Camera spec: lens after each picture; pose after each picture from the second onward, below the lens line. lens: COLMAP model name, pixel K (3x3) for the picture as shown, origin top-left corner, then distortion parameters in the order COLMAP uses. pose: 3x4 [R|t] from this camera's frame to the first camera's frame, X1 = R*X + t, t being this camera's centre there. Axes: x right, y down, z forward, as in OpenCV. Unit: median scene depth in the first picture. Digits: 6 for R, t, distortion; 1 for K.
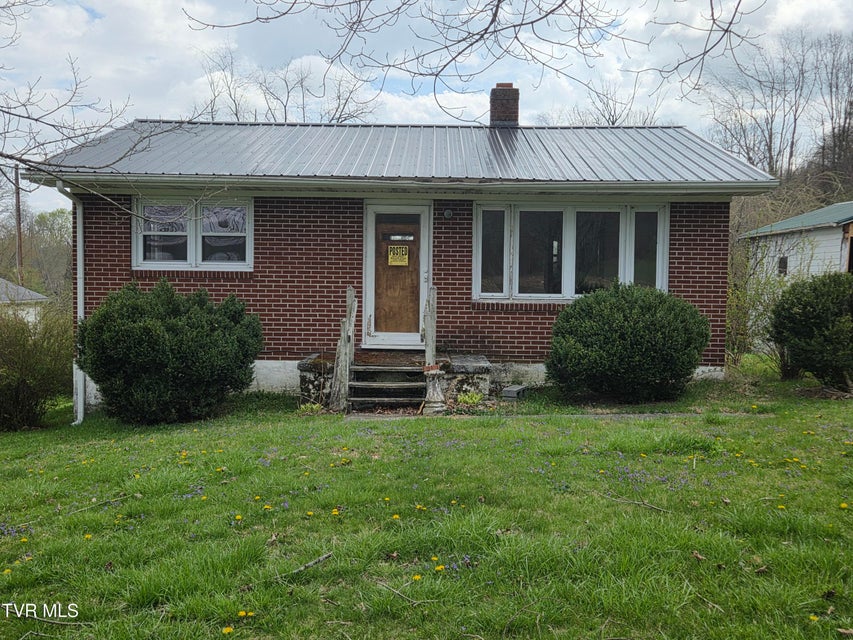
lens RADIAL K [[847.1, 0, 426.5], [0, 847.1, 320.0], [0, 0, 1]] dist [0.078474, -0.000922]
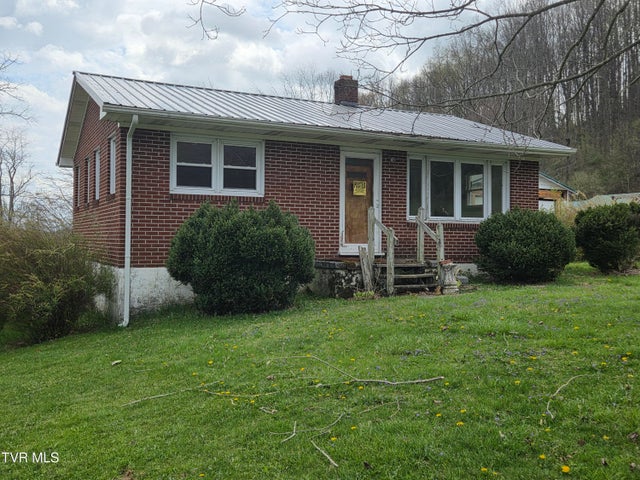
lens RADIAL K [[635.6, 0, 320.0], [0, 635.6, 240.0], [0, 0, 1]] dist [0.078474, -0.000922]
pose [[0.885451, -0.005791, 0.464697, -0.576923], [0.024482, 0.999115, -0.034198, 0.042855], [-0.464088, 0.041658, 0.884809, 0.110726]]
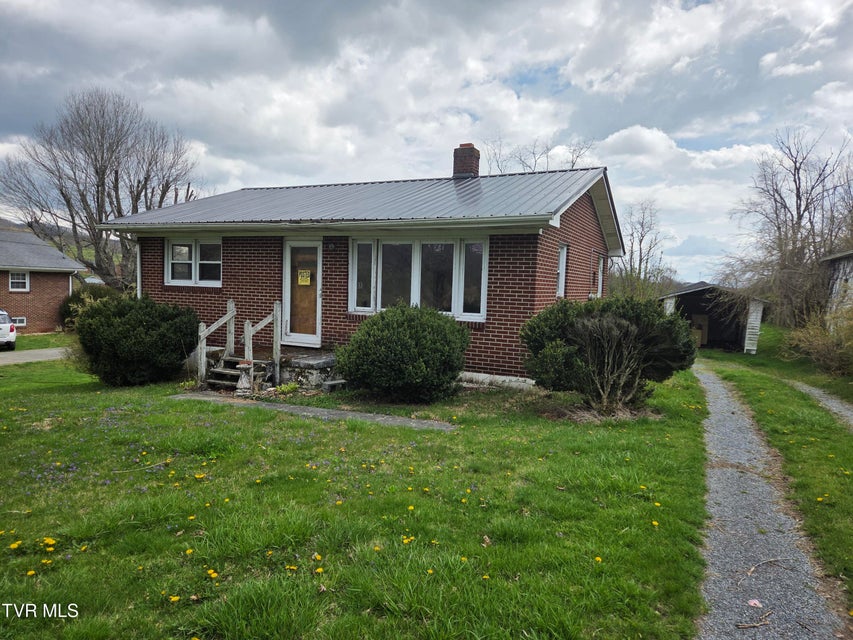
lens RADIAL K [[575.5, 0, 426.5], [0, 575.5, 320.0], [0, 0, 1]] dist [0.030407, -0.002392]
pose [[0.908368, 0.040246, -0.416230, 0.534046], [-0.037706, 0.999186, 0.014326, -0.028680], [0.416468, 0.002681, 0.909146, 0.239884]]
